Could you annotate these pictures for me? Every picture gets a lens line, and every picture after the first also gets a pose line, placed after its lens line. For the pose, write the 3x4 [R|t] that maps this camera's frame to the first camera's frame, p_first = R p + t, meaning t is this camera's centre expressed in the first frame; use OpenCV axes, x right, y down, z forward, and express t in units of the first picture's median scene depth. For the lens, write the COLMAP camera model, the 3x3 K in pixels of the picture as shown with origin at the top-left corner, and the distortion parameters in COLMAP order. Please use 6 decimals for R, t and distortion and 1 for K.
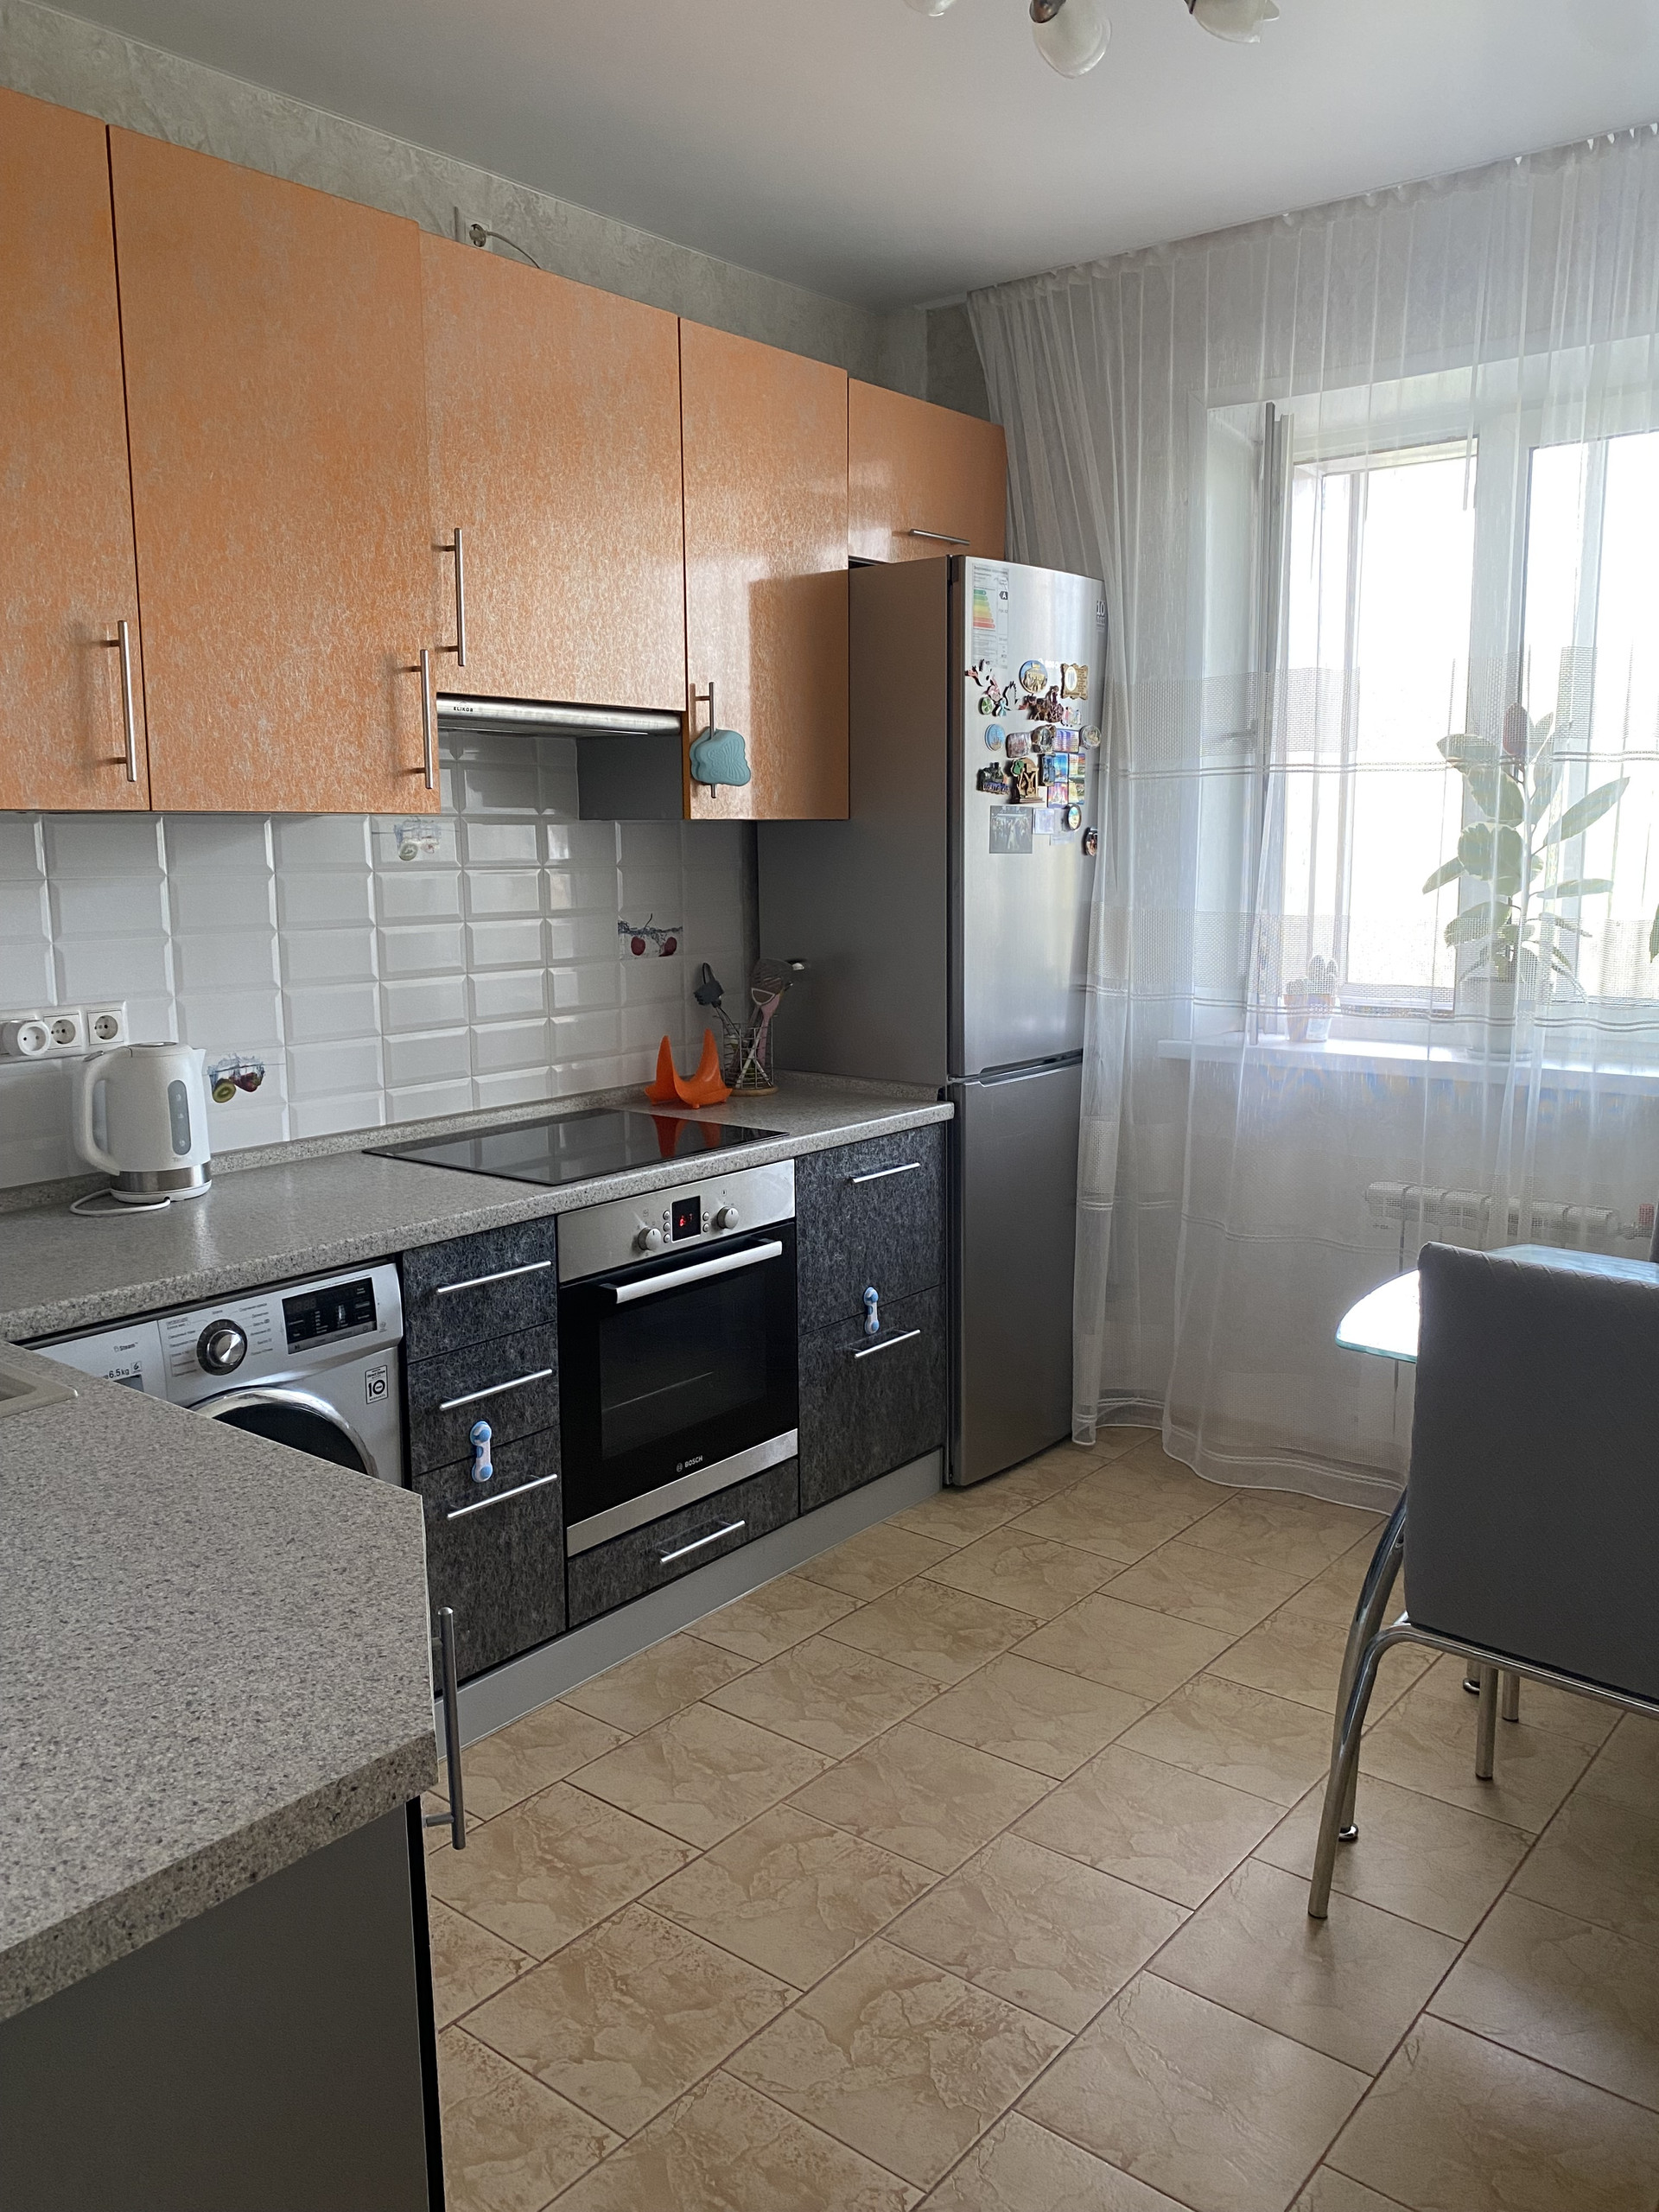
lens RADIAL K [[1694.5, 0, 821.1], [0, 1694.5, 1090.3], [0, 0, 1]] dist [0.025565, -0.028799]
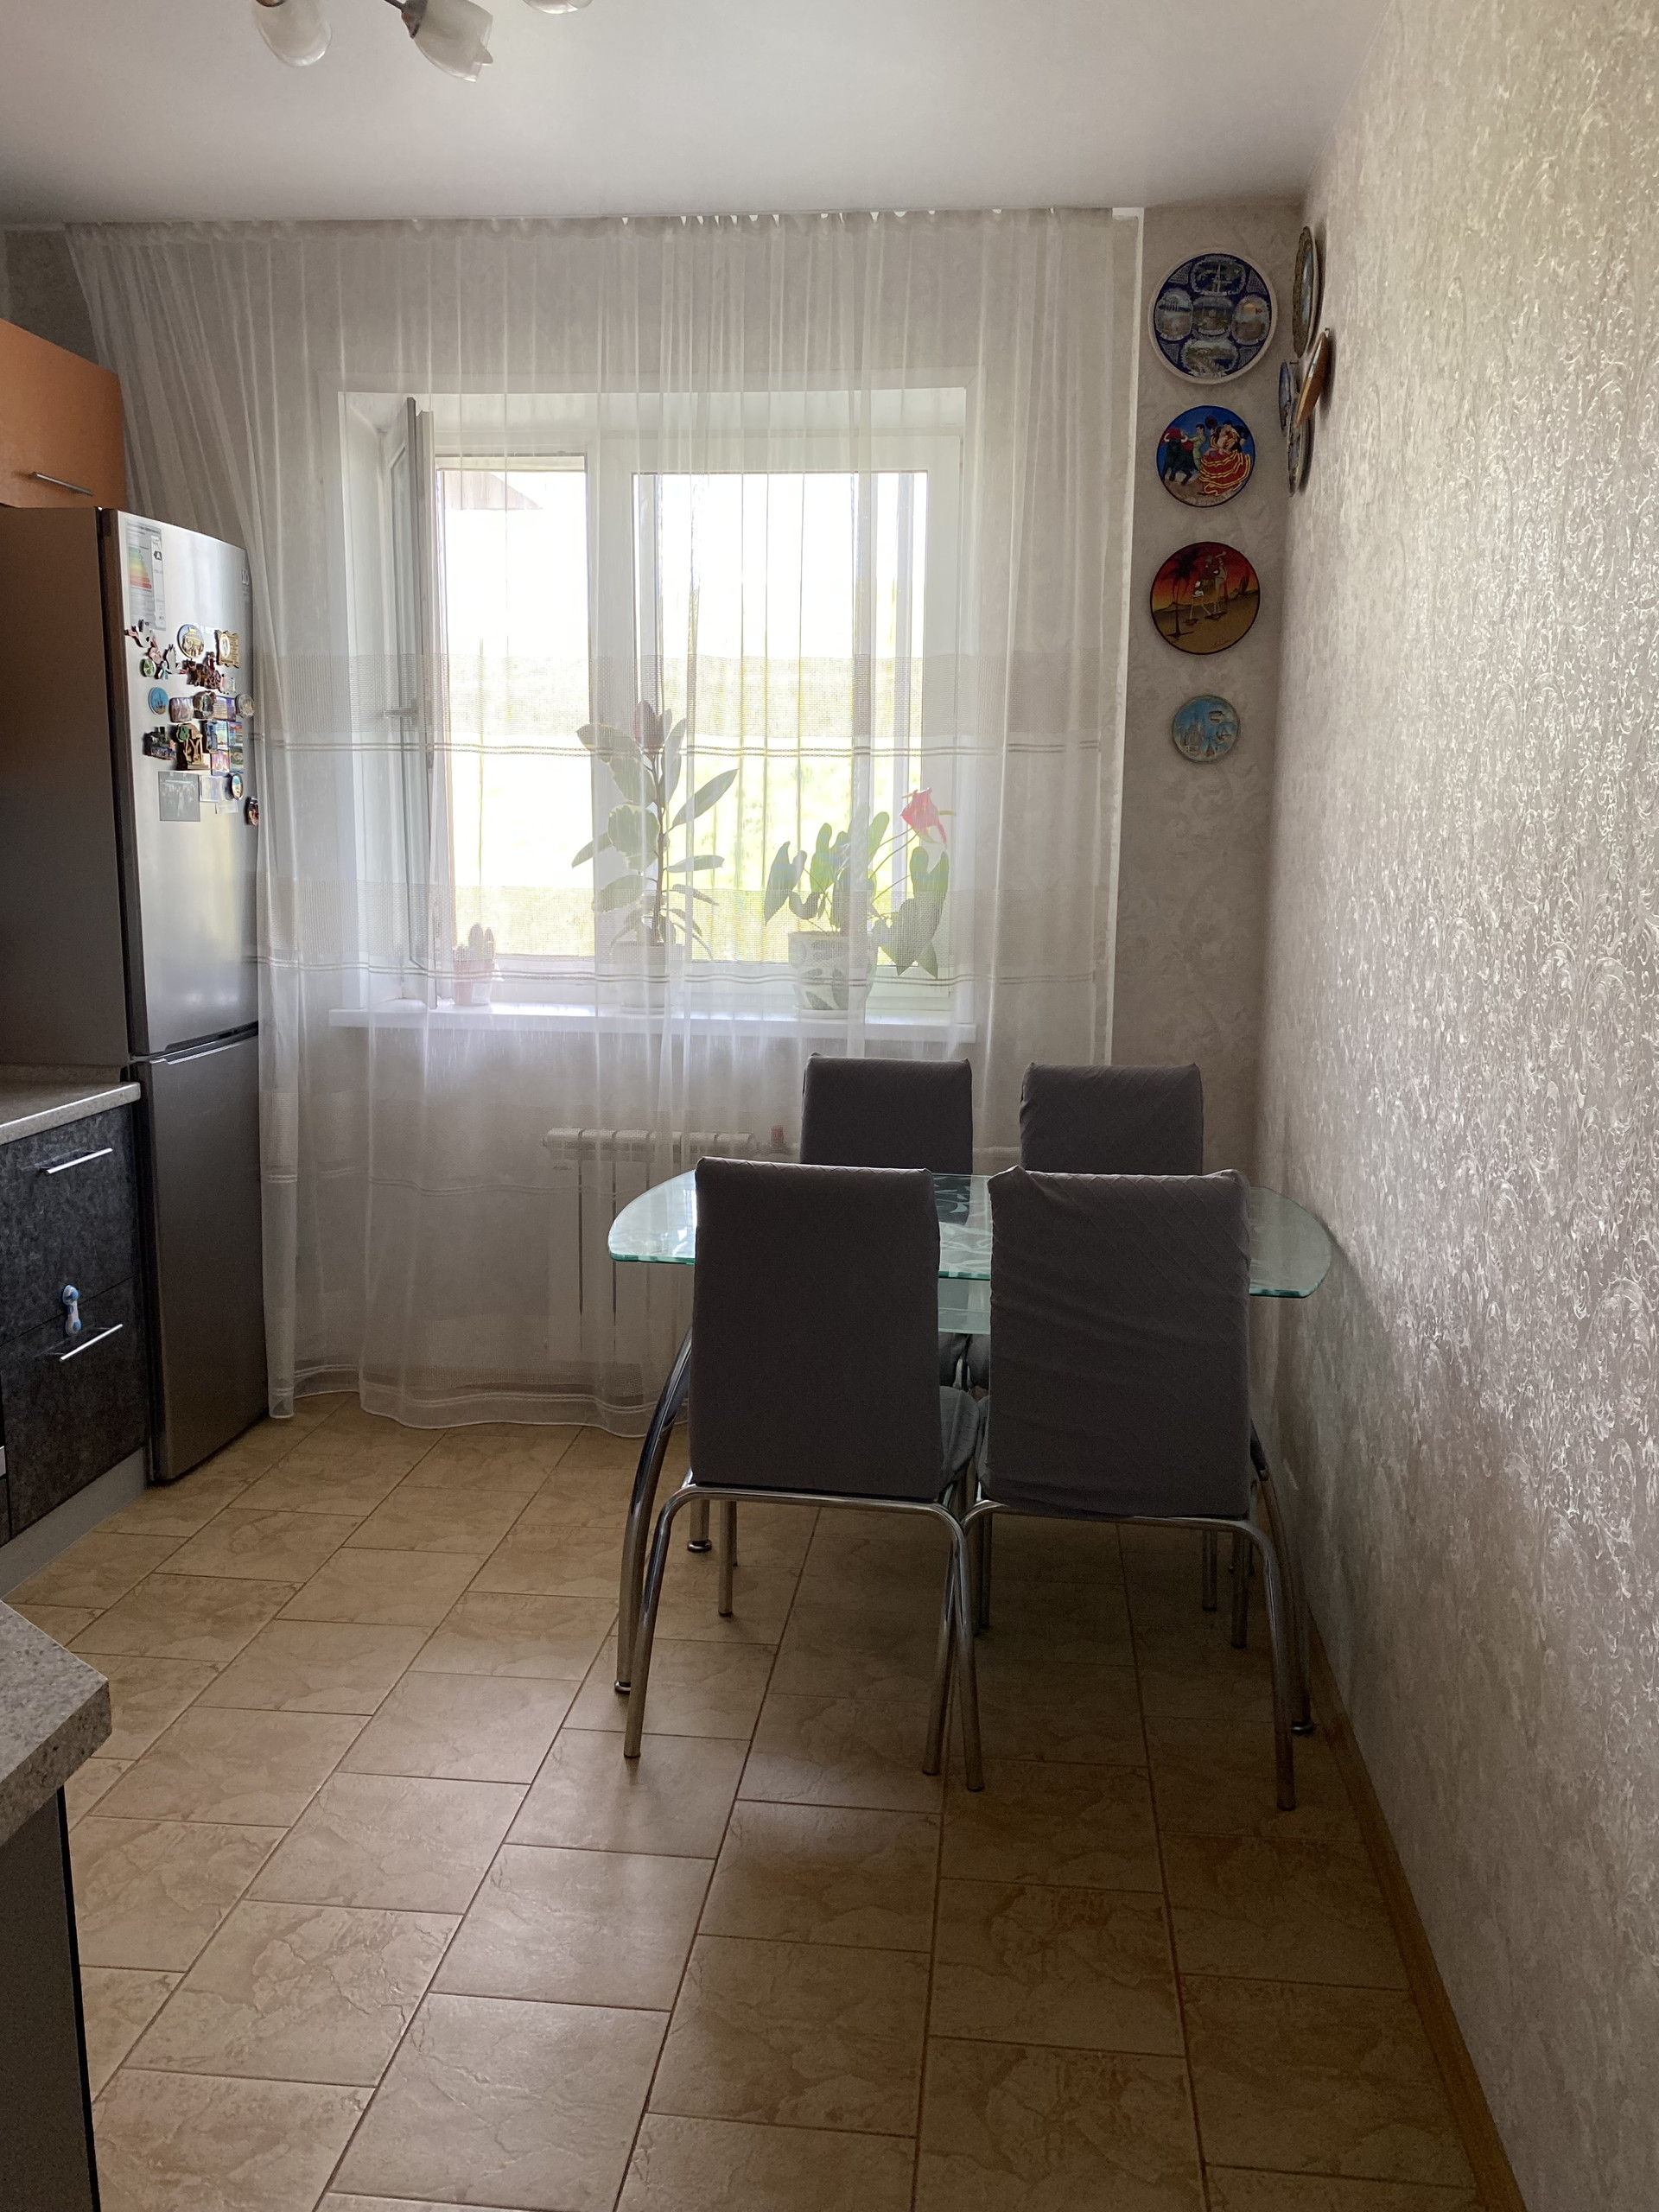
lens RADIAL K [[1694.5, 0, 864.8], [0, 1694.5, 1092.6], [0, 0, 1]] dist [0.025565, -0.028799]
pose [[0.829591, -0.069867, 0.553984, -0.122471], [0.062646, 0.997523, 0.031992, 0.008742], [-0.554847, 0.008164, 0.831913, -0.028346]]
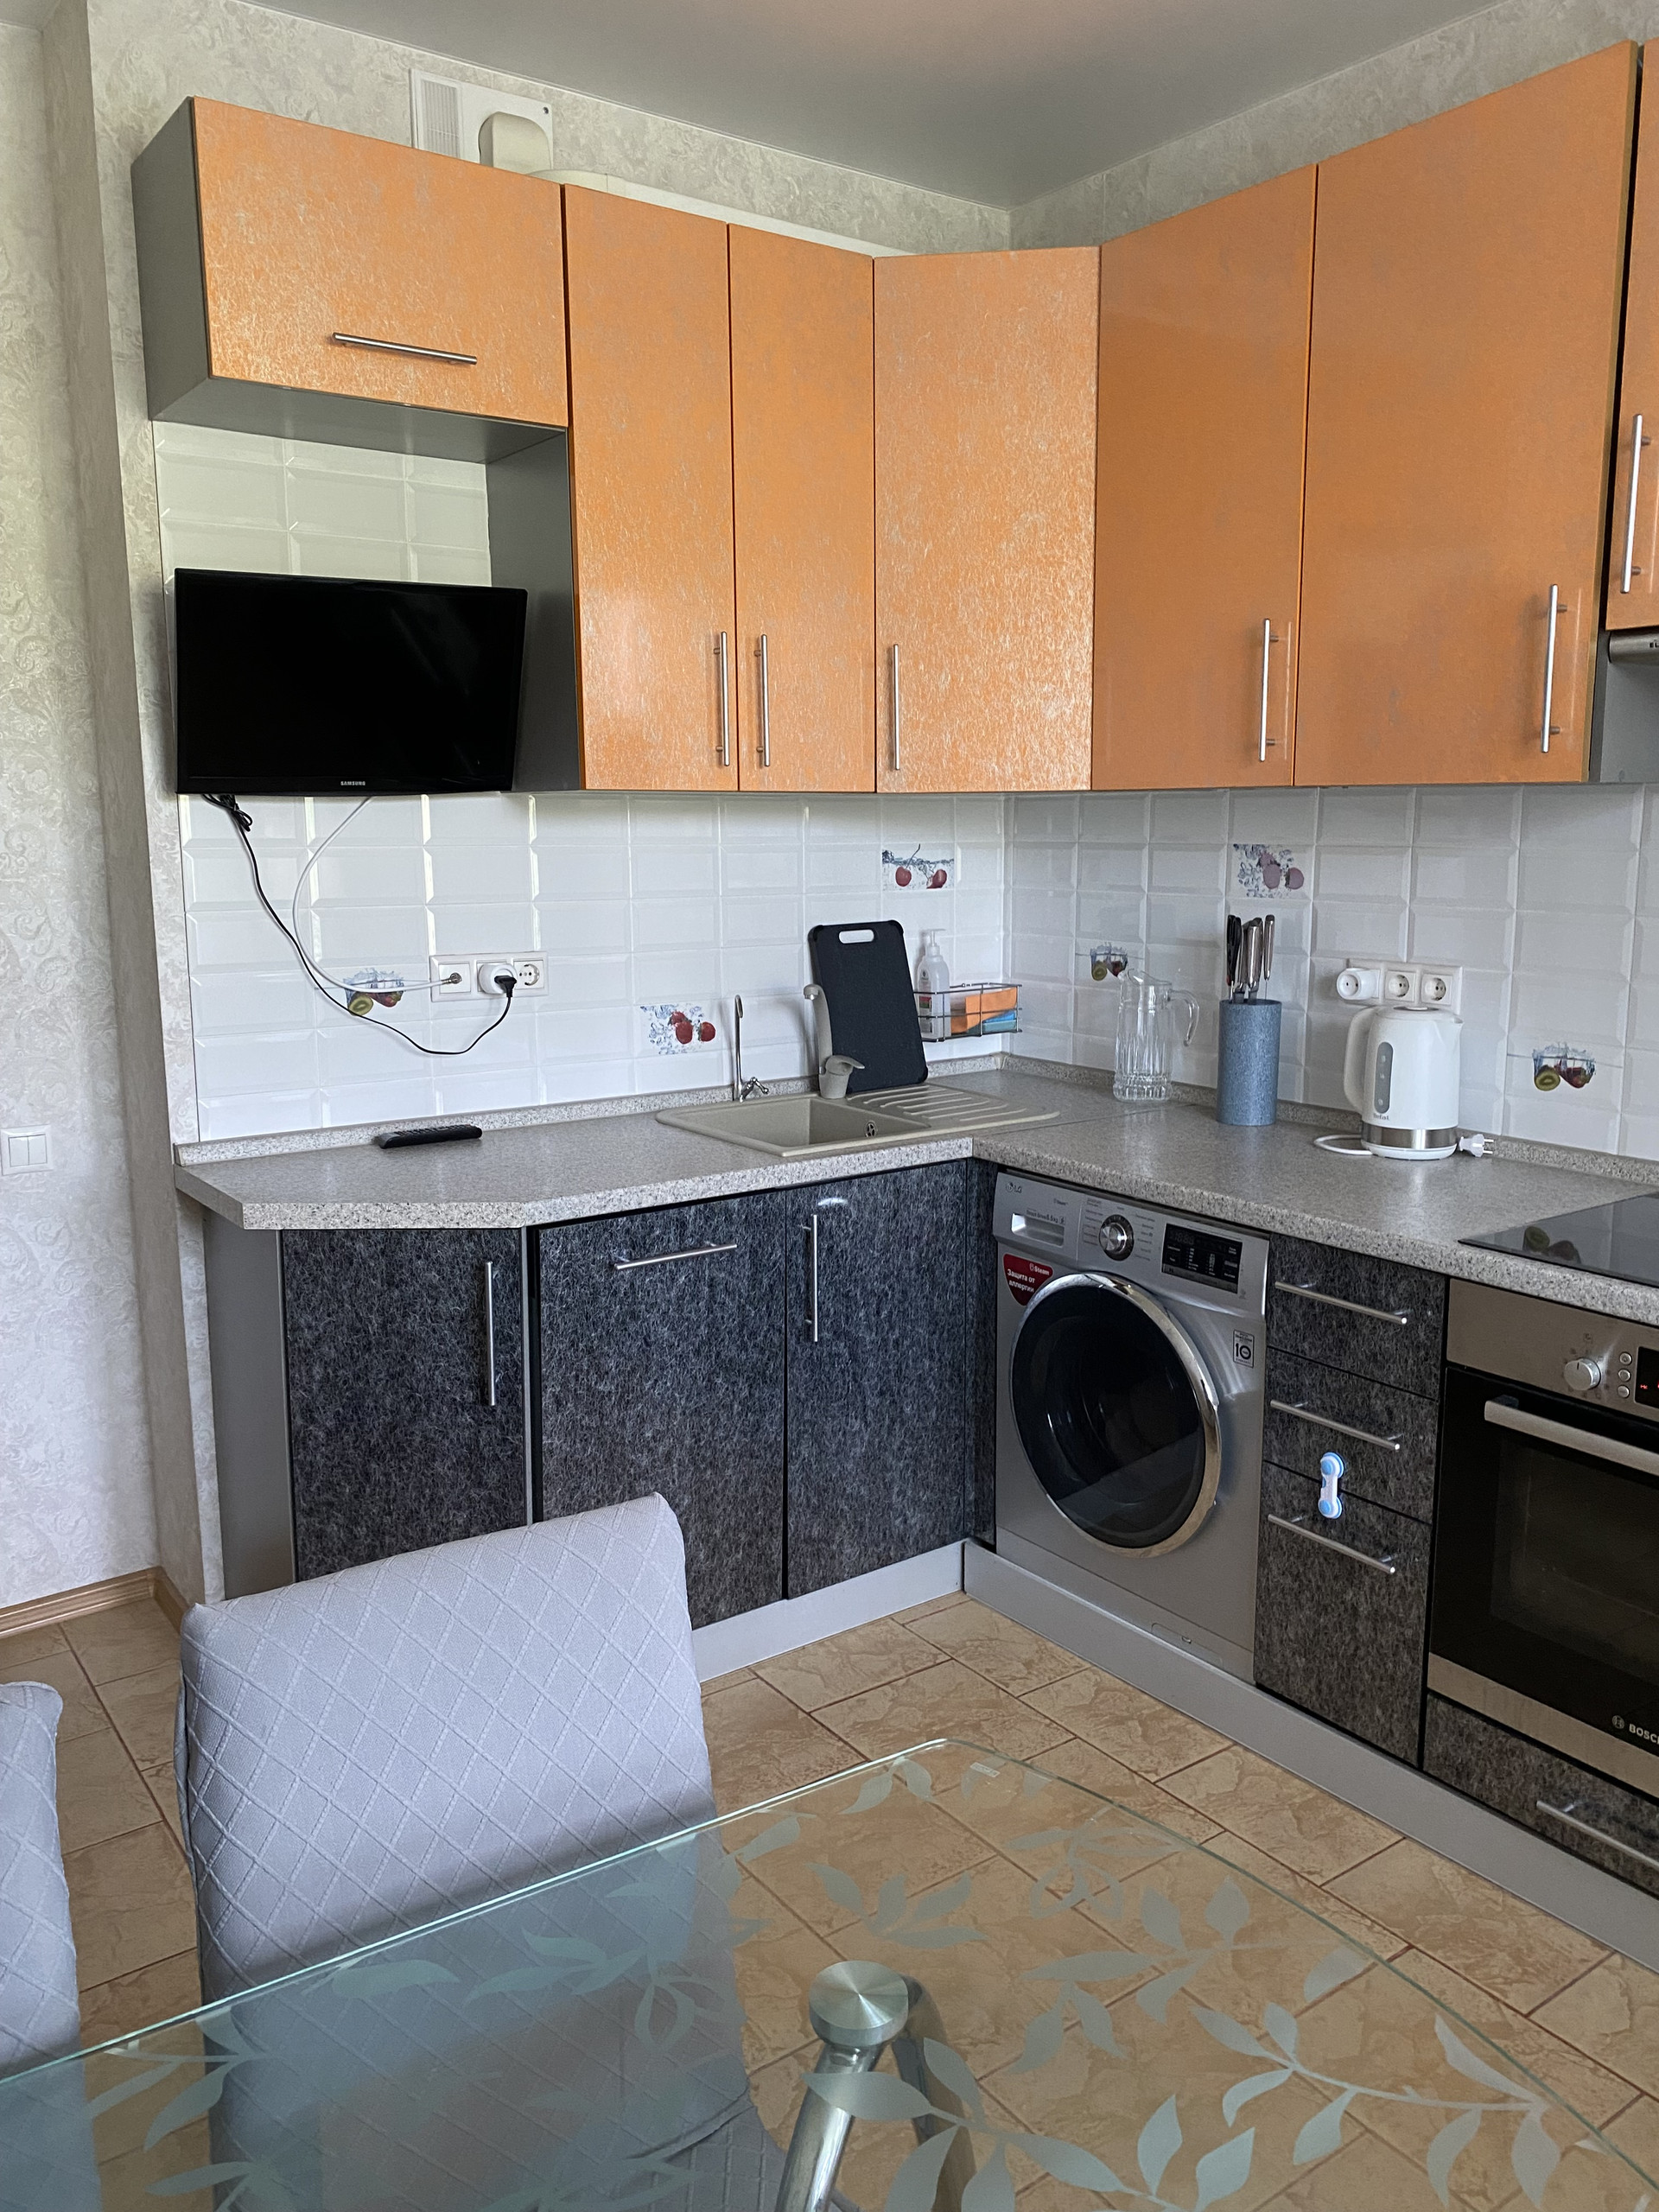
lens RADIAL K [[1694.5, 0, 821.3], [0, 1694.5, 1083.7], [0, 0, 1]] dist [0.025565, -0.028799]
pose [[-0.265536, 0.156305, -0.951346, 0.565598], [-0.137595, 0.970525, 0.197861, -0.111250], [0.954232, 0.183440, -0.236202, 0.733145]]
